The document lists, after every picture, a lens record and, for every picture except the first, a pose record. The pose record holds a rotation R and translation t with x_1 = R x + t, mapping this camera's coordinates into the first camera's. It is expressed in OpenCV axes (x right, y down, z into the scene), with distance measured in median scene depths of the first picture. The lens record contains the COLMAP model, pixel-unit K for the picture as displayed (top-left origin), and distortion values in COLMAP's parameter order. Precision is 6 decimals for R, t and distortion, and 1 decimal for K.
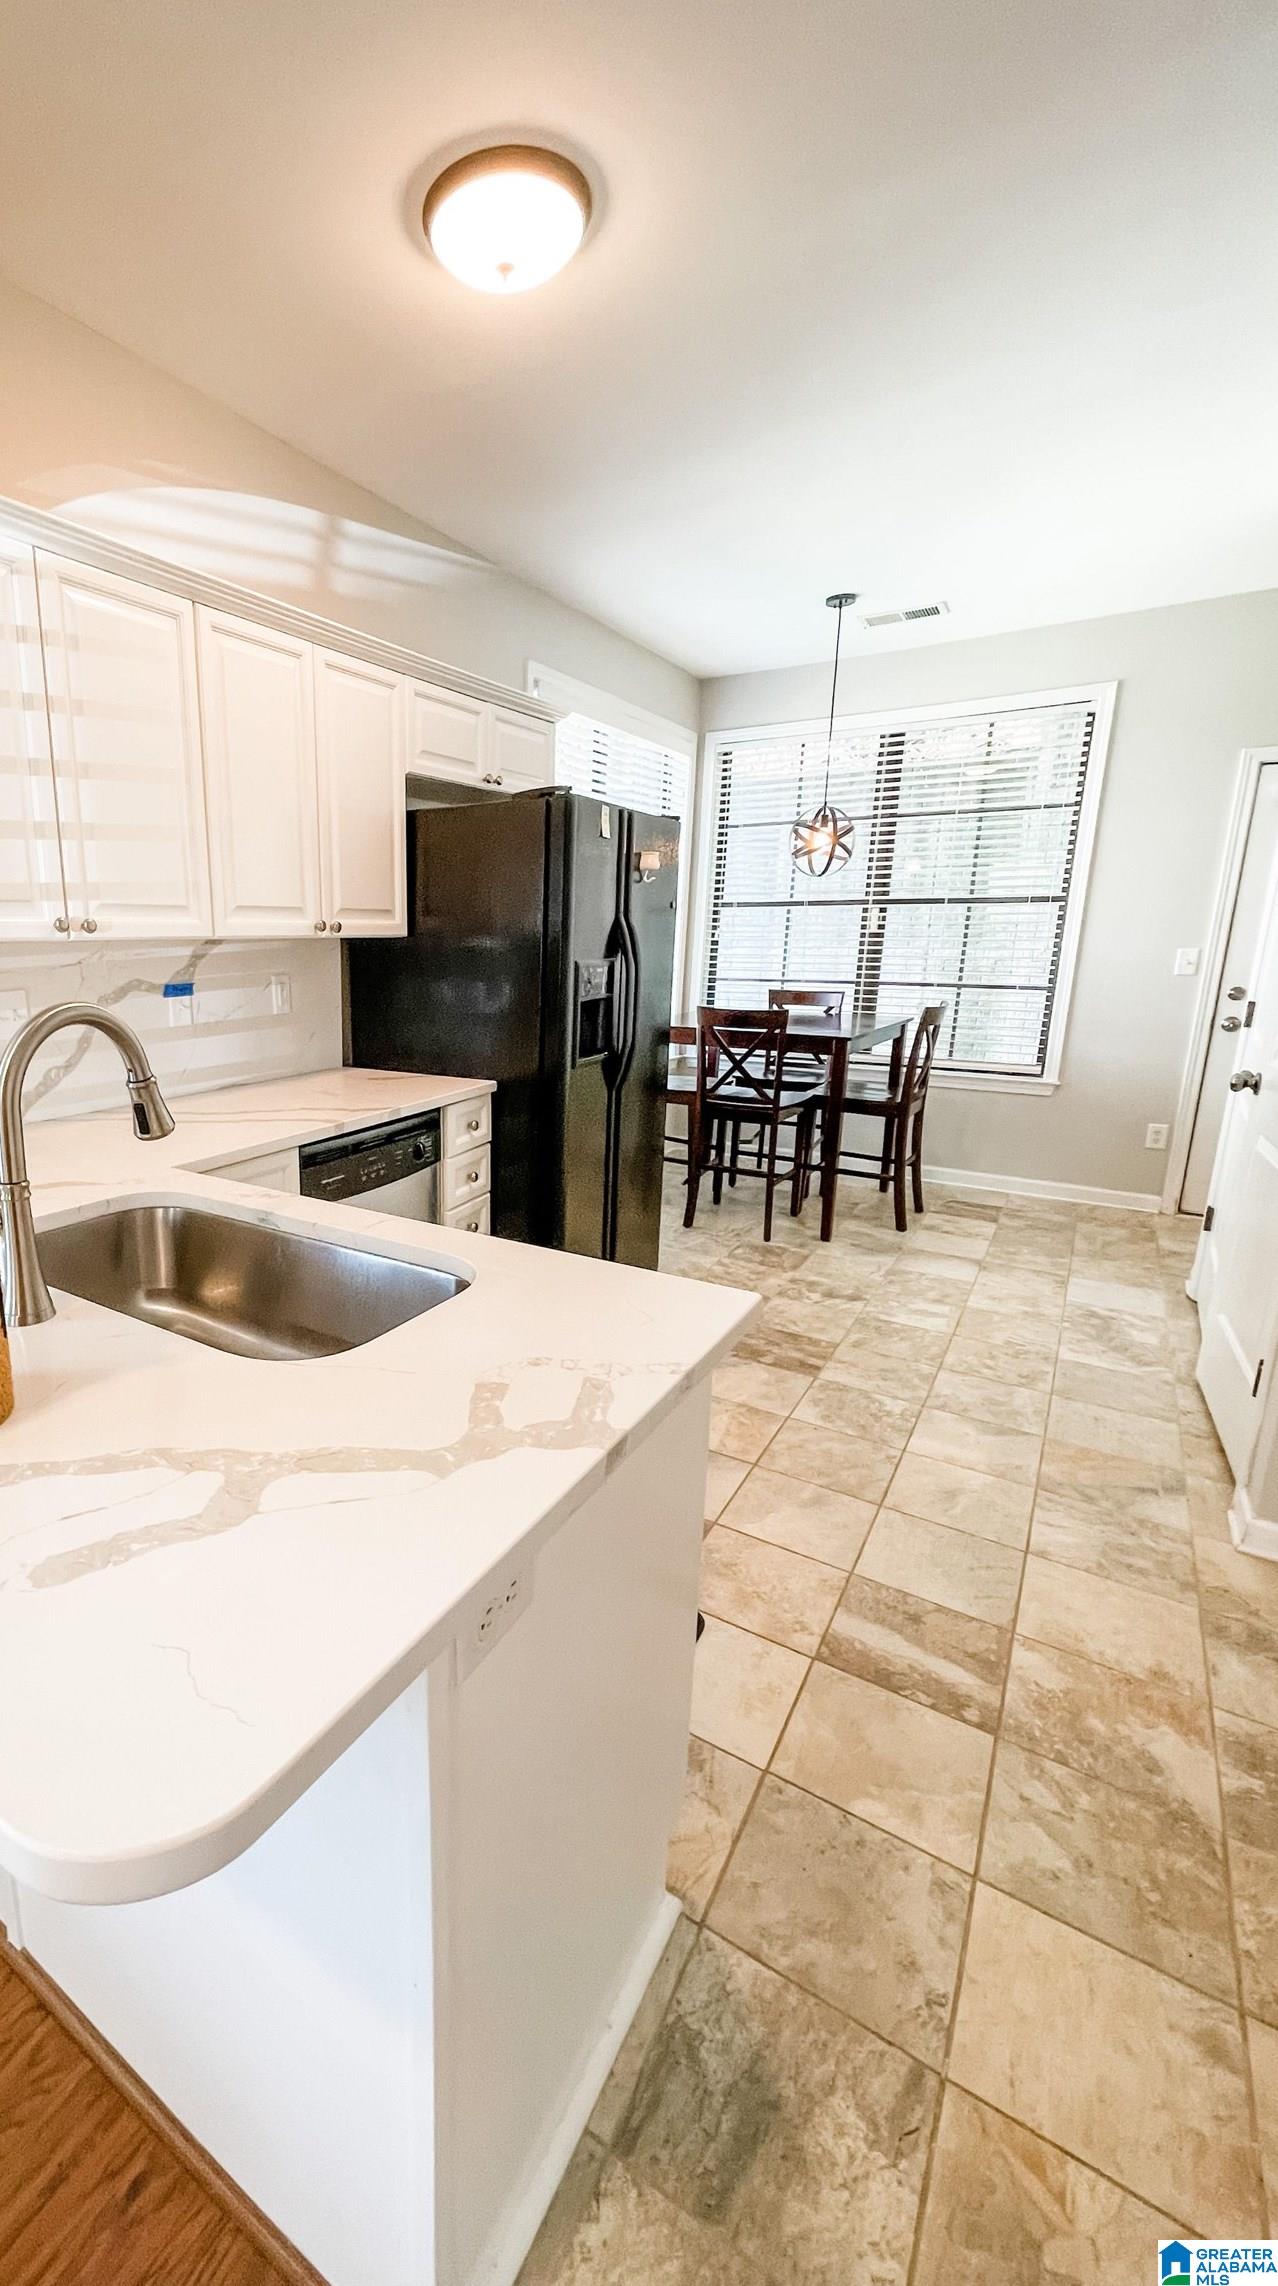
lens RADIAL K [[854.1, 0, 635.4], [0, 854.1, 1143.2], [0, 0, 1]] dist [0.000769, 0.000097]
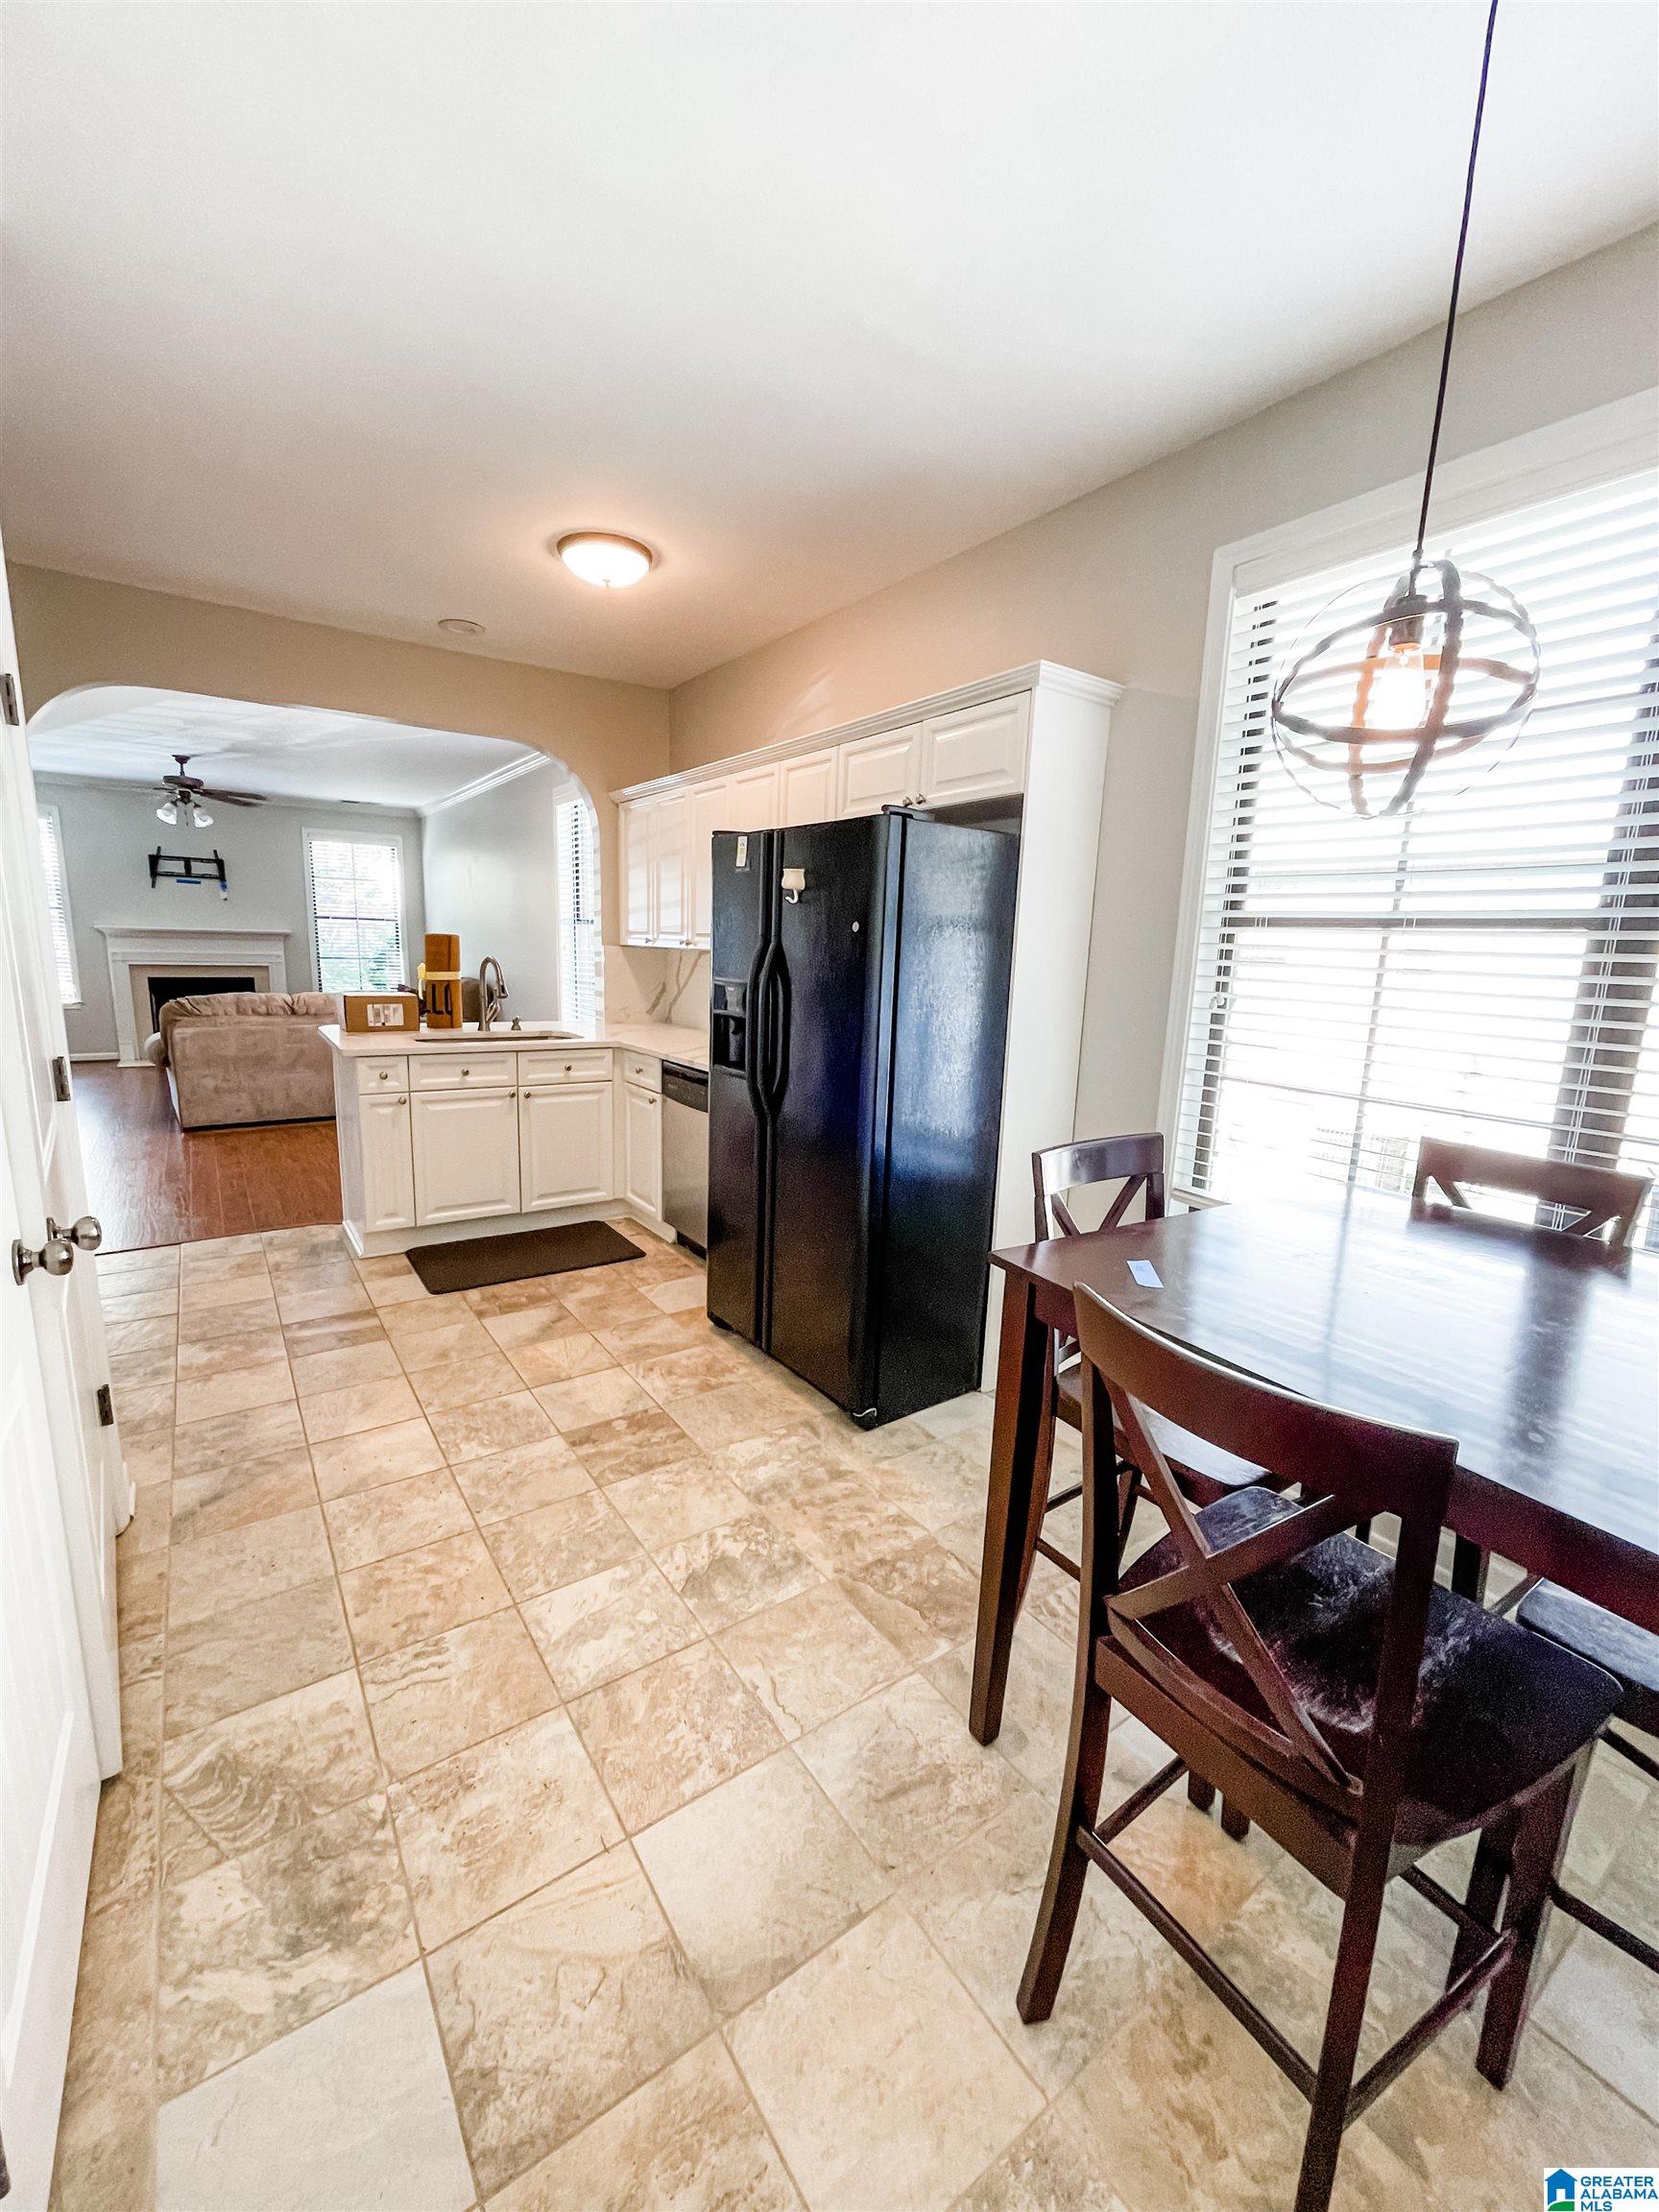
lens RADIAL K [[890.3, 0, 829.2], [0, 890.3, 1111.1], [0, 0, 1]] dist [0.000478, -0.000105]
pose [[-0.431834, 0.152477, -0.888971, 0.878848], [-0.253011, 0.925556, 0.281657, -0.415086], [0.865740, 0.346549, -0.361108, 1.416882]]
